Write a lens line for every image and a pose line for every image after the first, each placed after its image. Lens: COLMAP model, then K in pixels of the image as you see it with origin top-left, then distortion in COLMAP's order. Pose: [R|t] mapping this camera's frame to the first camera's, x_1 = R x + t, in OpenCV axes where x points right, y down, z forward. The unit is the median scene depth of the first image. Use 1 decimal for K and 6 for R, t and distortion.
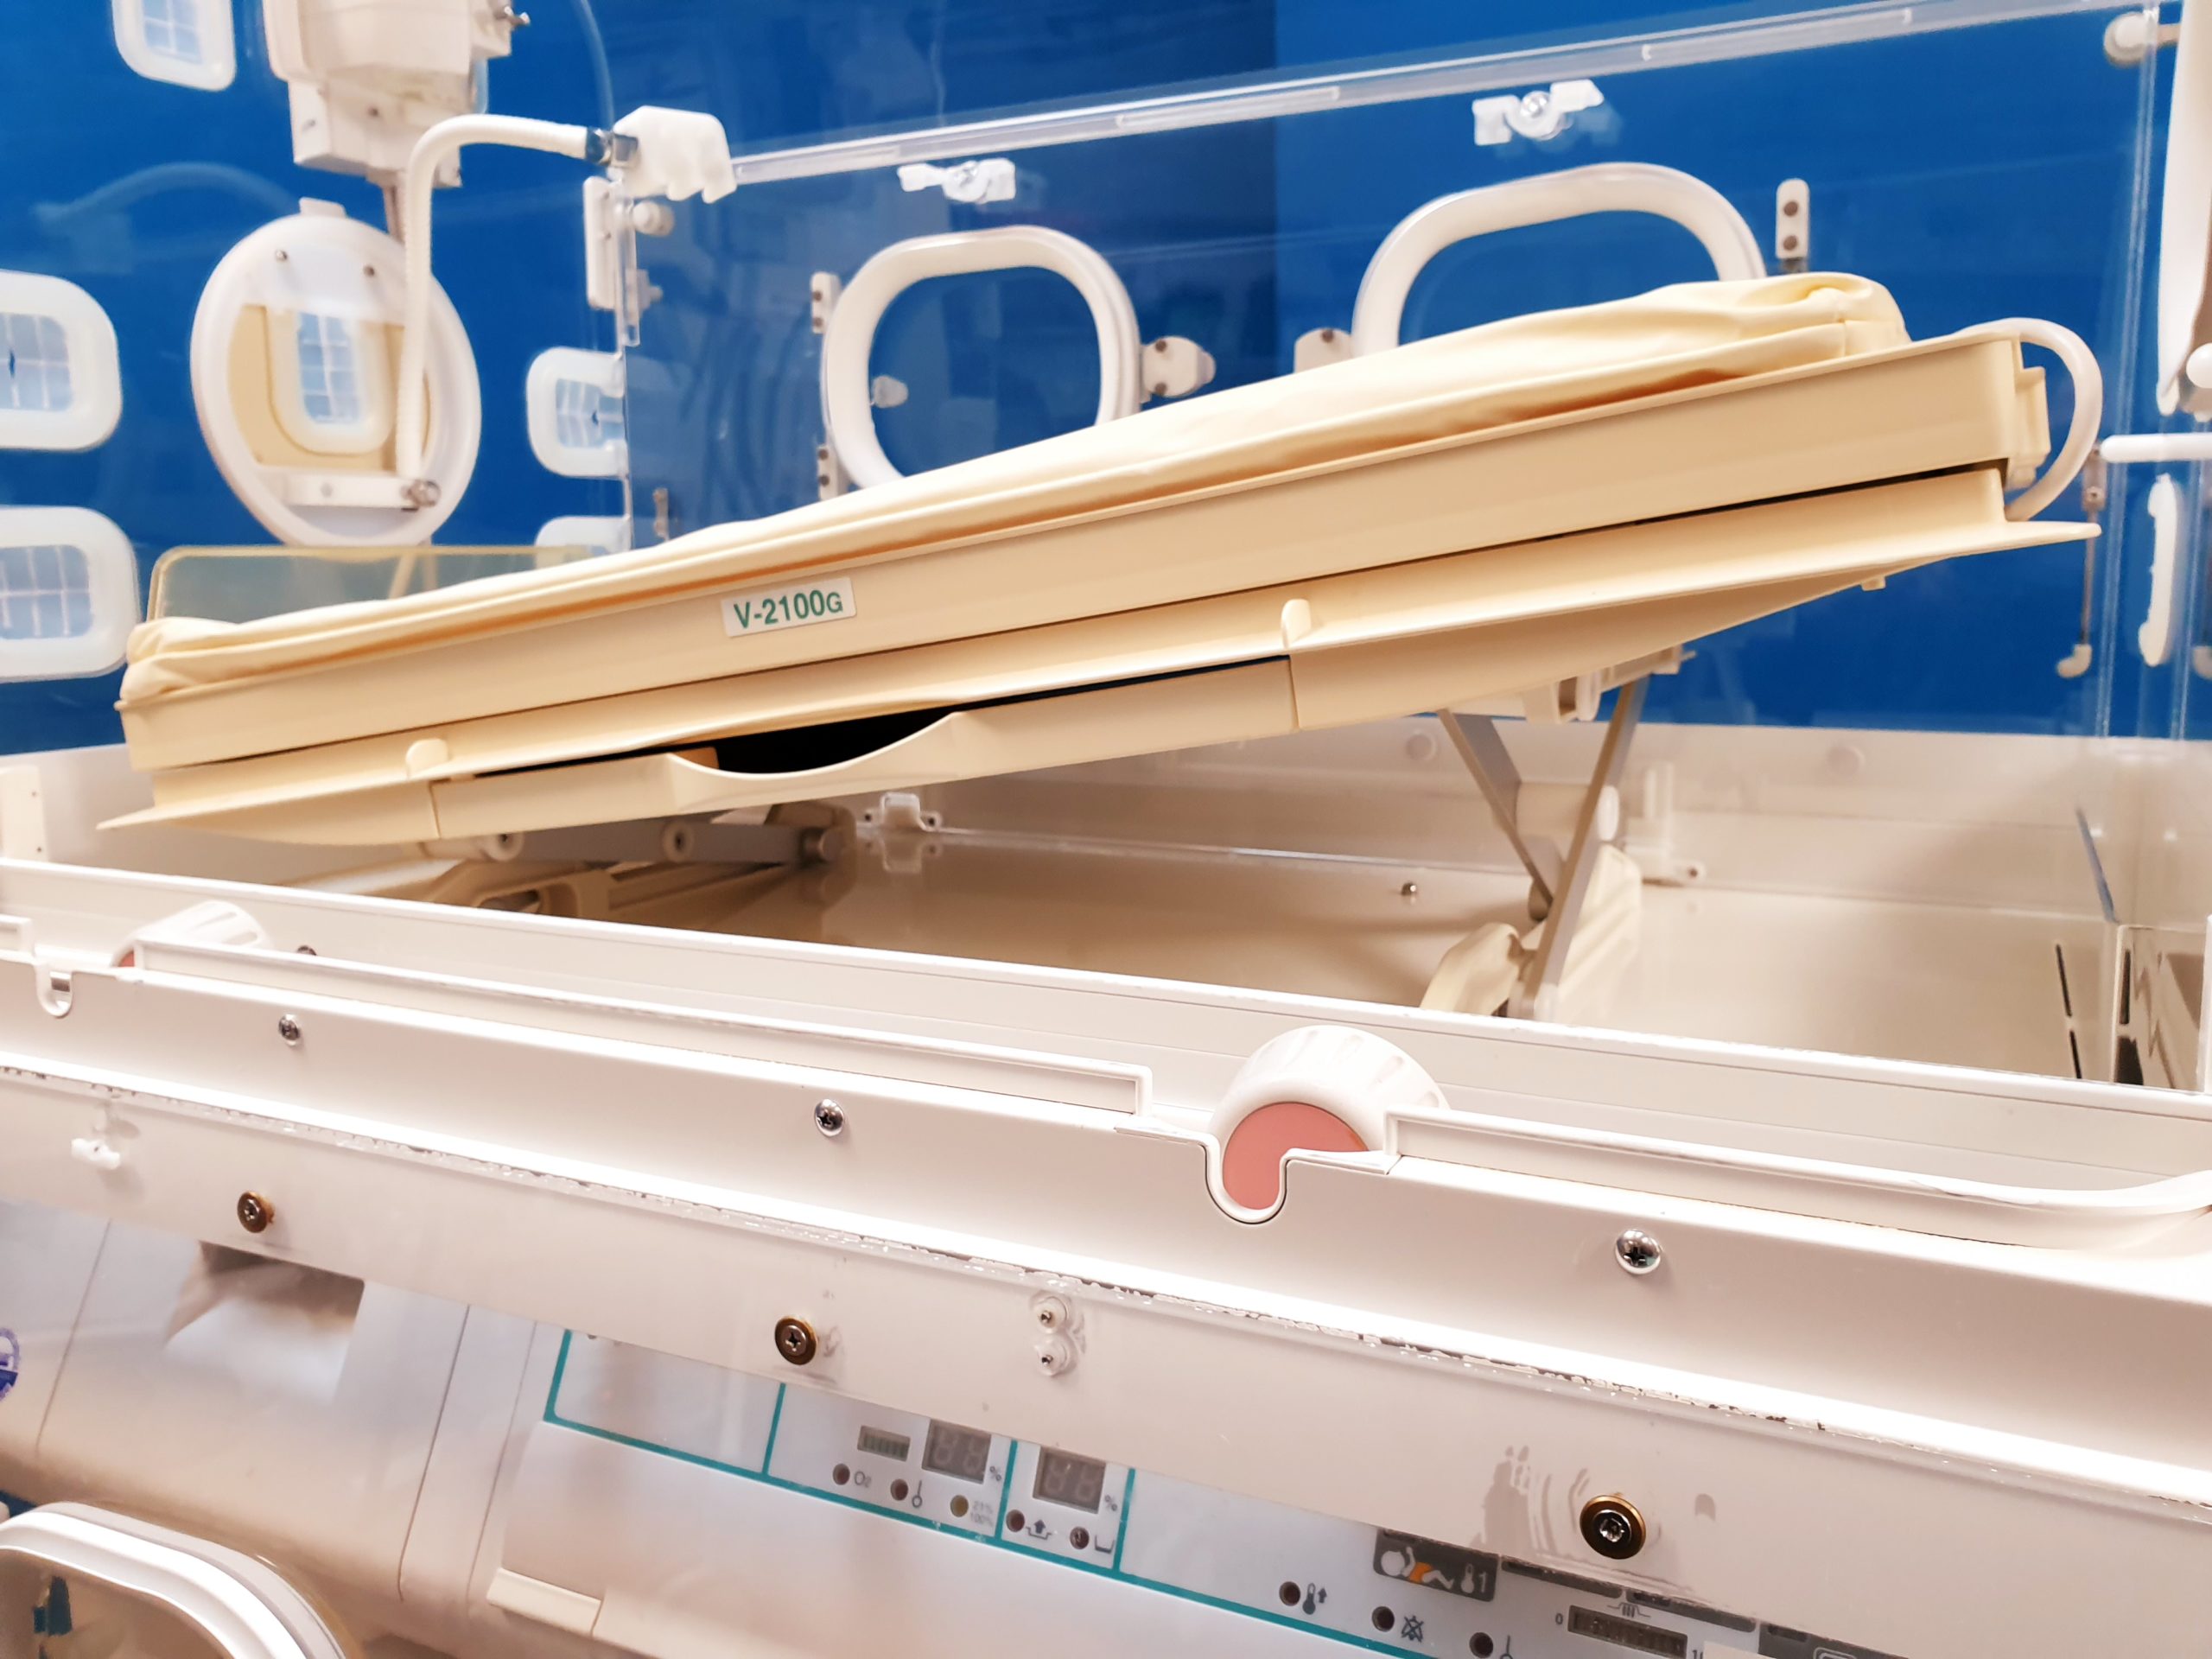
lens RADIAL K [[1802.3, 0, 1106.0], [0, 1802.3, 829.5], [0, 0, 1]] dist [-0.033990, -0.000561]
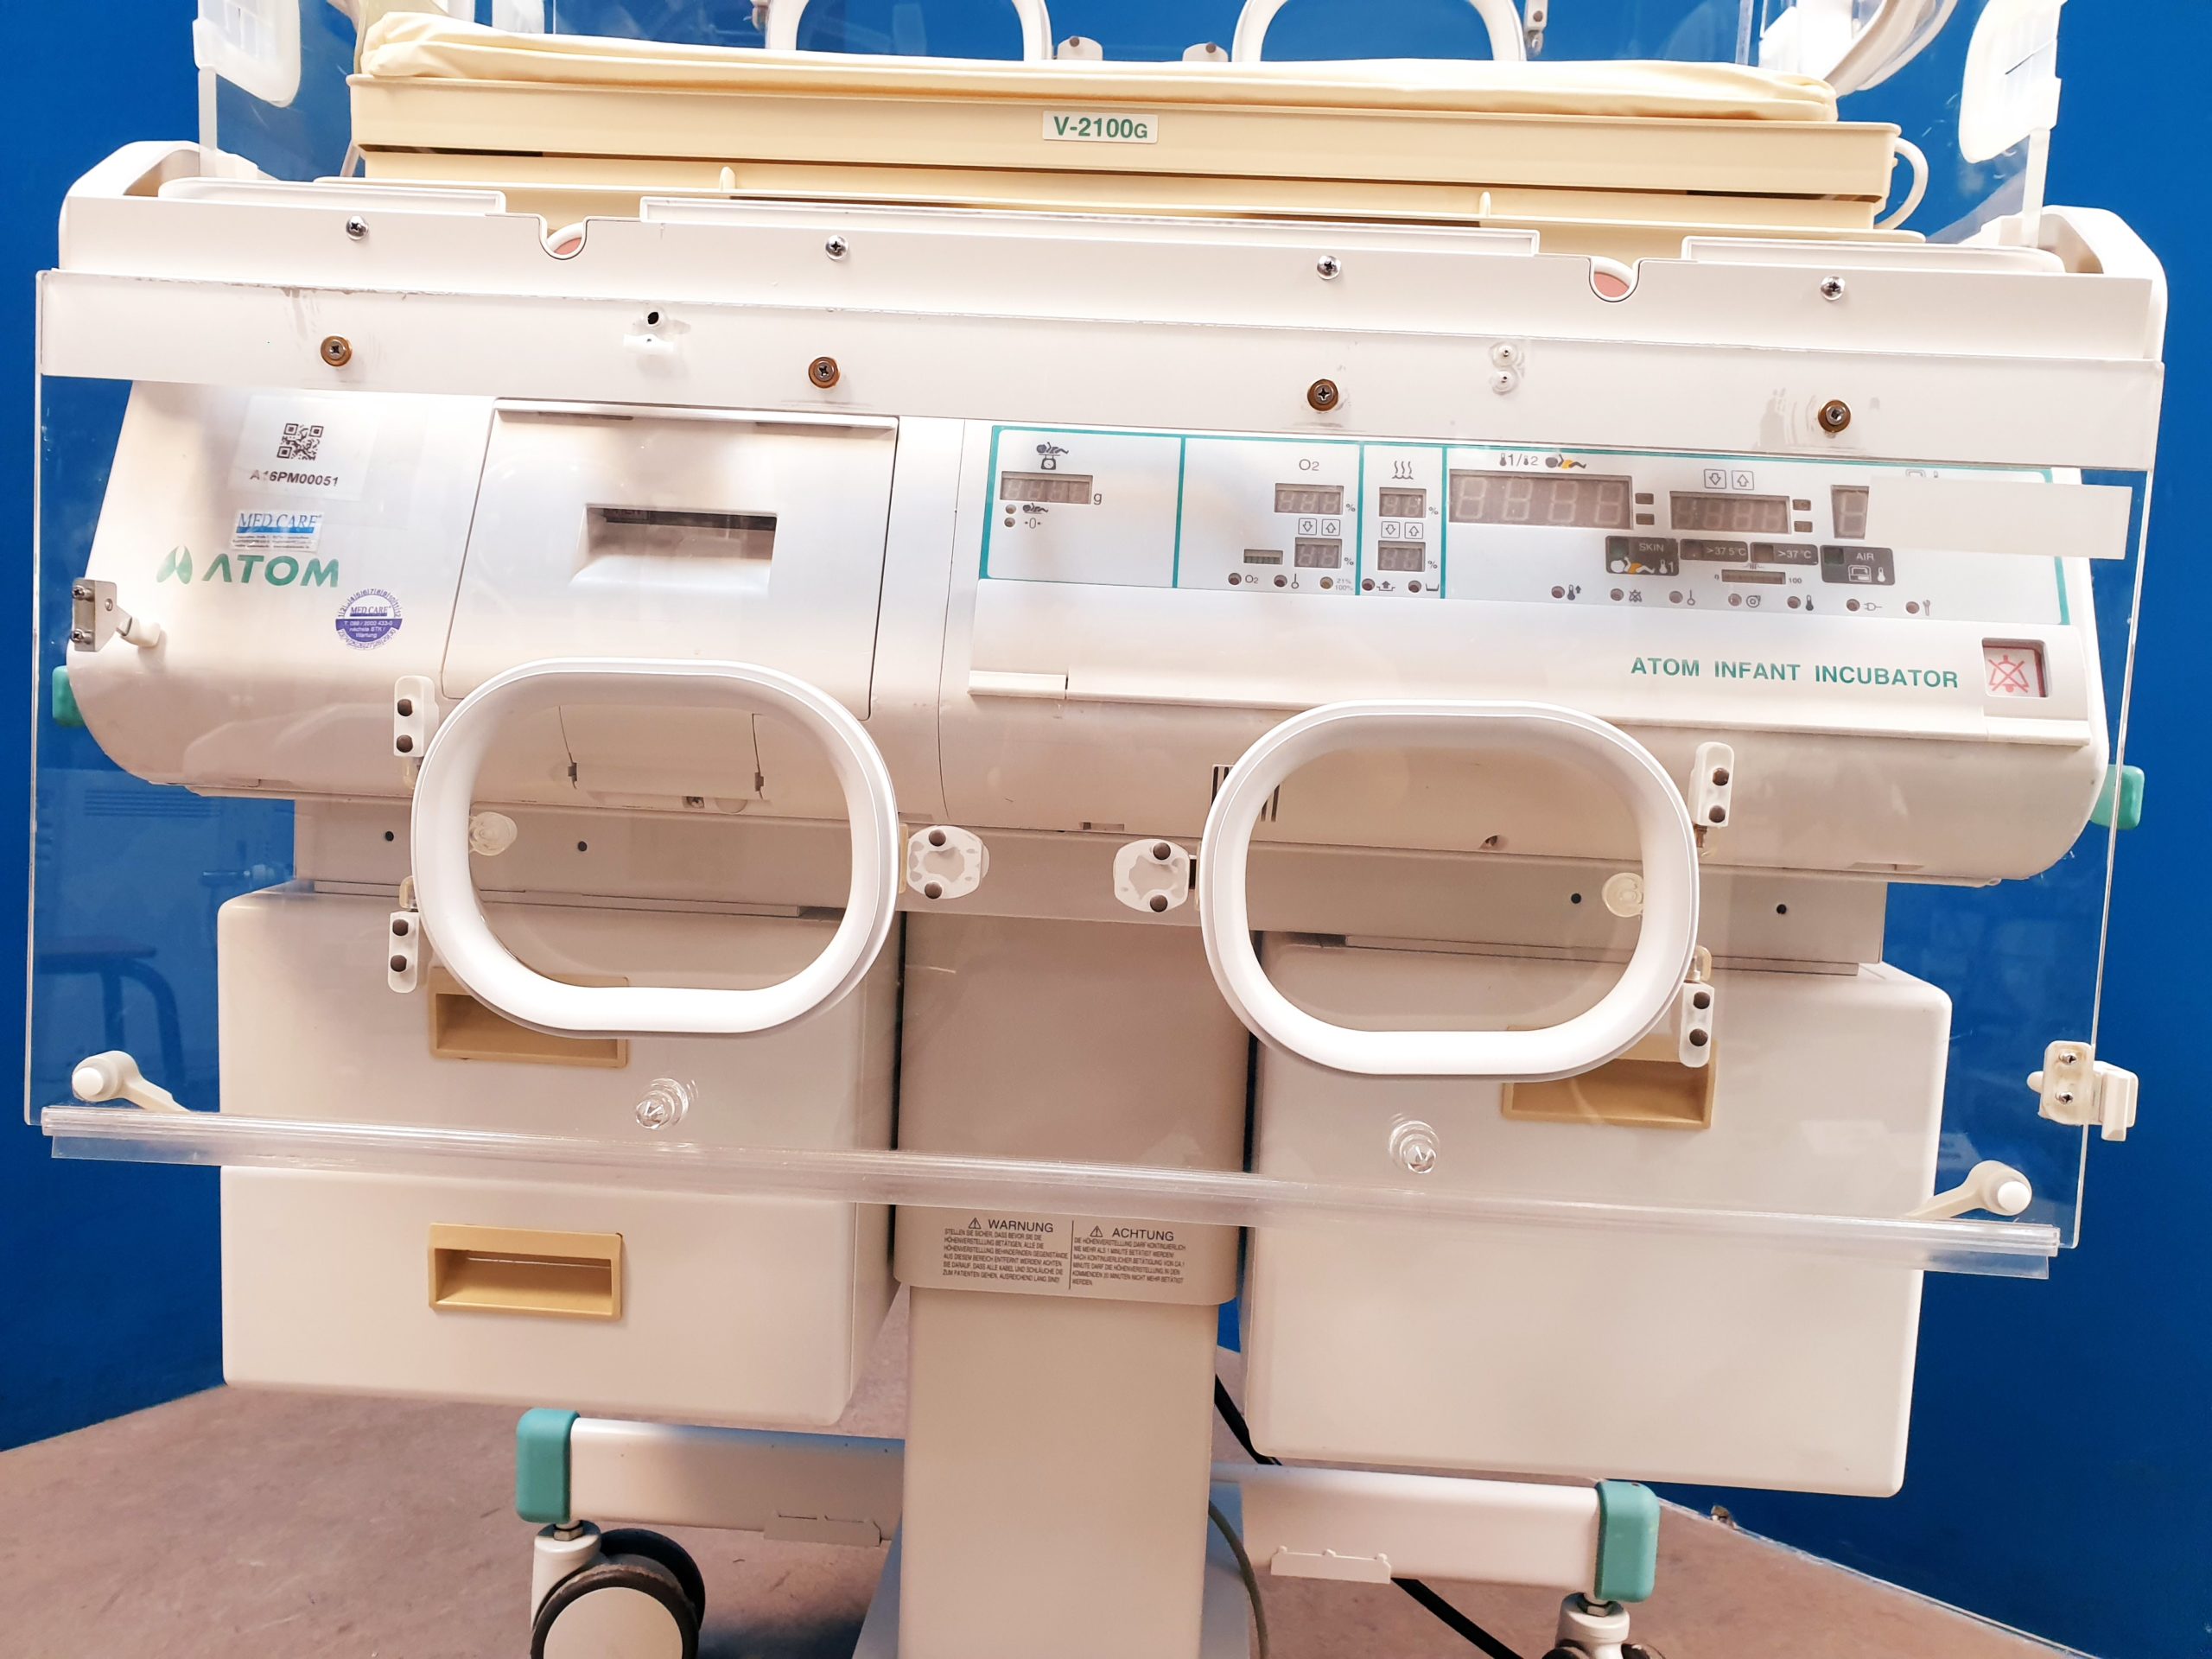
lens RADIAL K [[1781.0, 0, 1050.6], [0, 1781.0, 919.3], [0, 0, 1]] dist [0.061323, -0.233269]
pose [[0.916618, -0.004940, 0.399733, -0.908103], [0.005469, 0.999985, -0.000181, 0.659268], [-0.399726, 0.002352, 0.916632, -0.315403]]
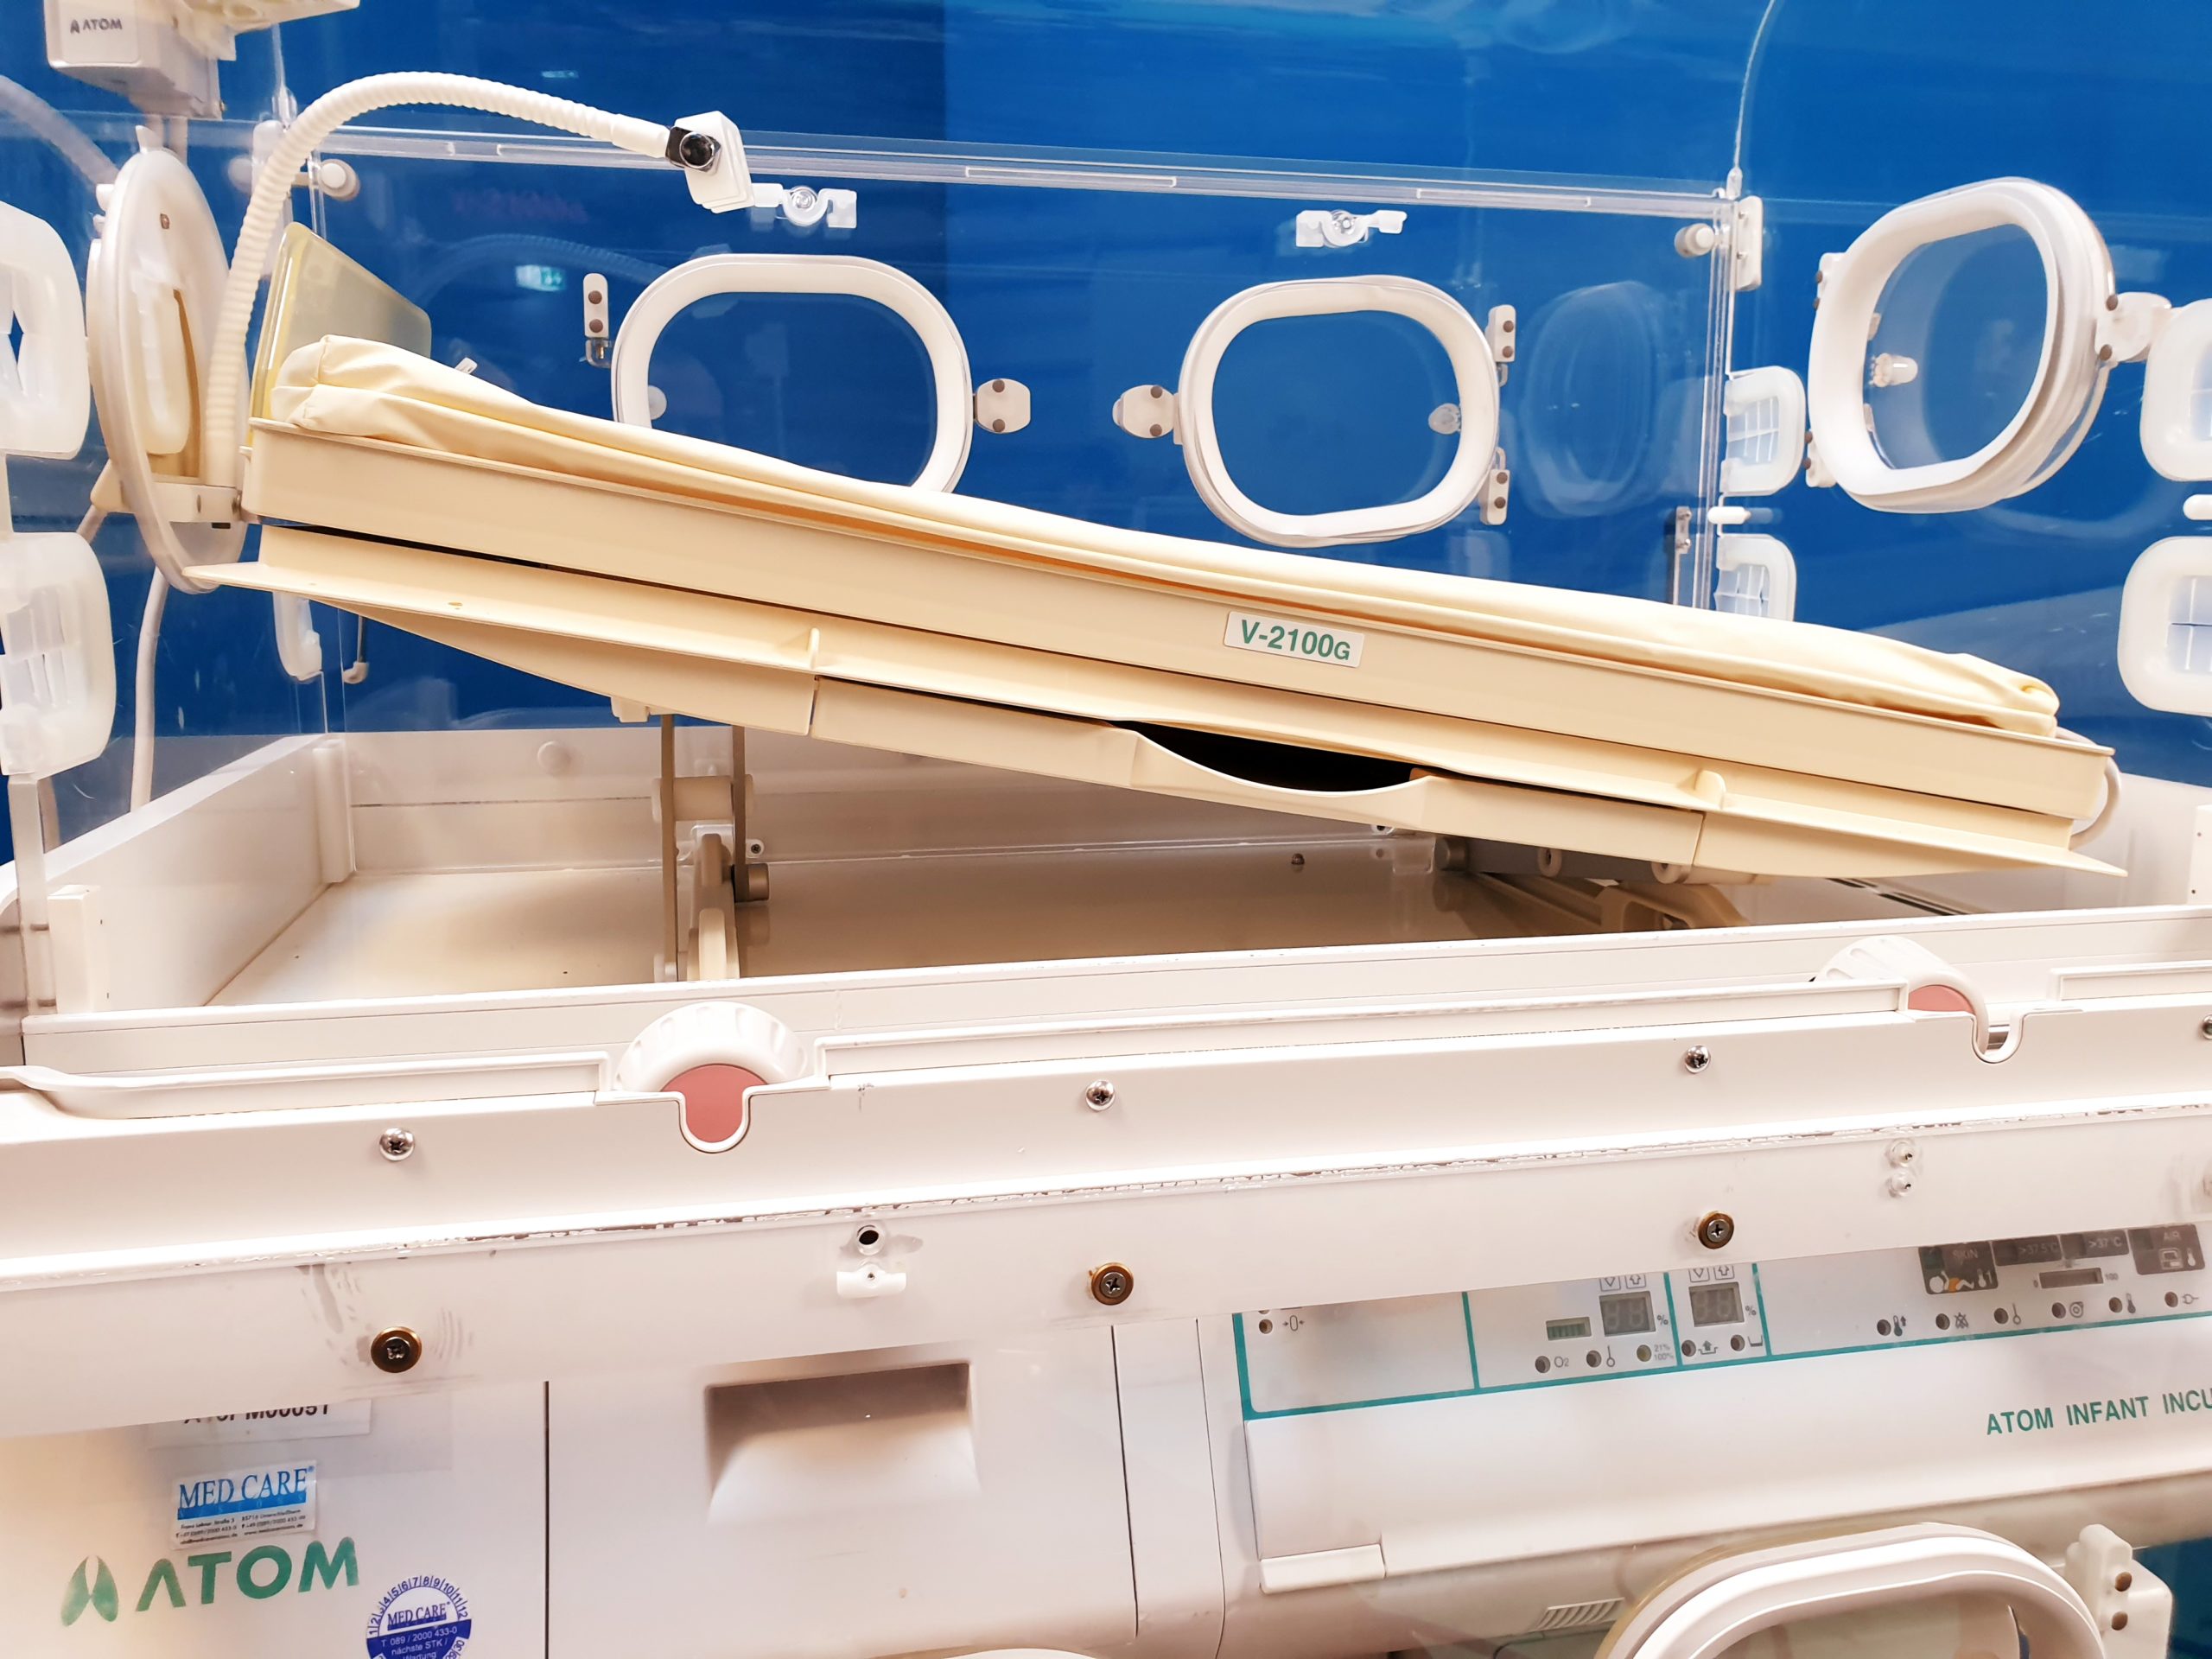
lens RADIAL K [[1788.4, 0, 1066.6], [0, 1788.4, 829.8], [0, 0, 1]] dist [-0.045302, 0.072616]
pose [[0.769916, -0.091970, 0.631482, -1.152769], [0.083108, 0.995583, 0.043671, -0.083850], [-0.632710, 0.018858, 0.774159, 0.267174]]
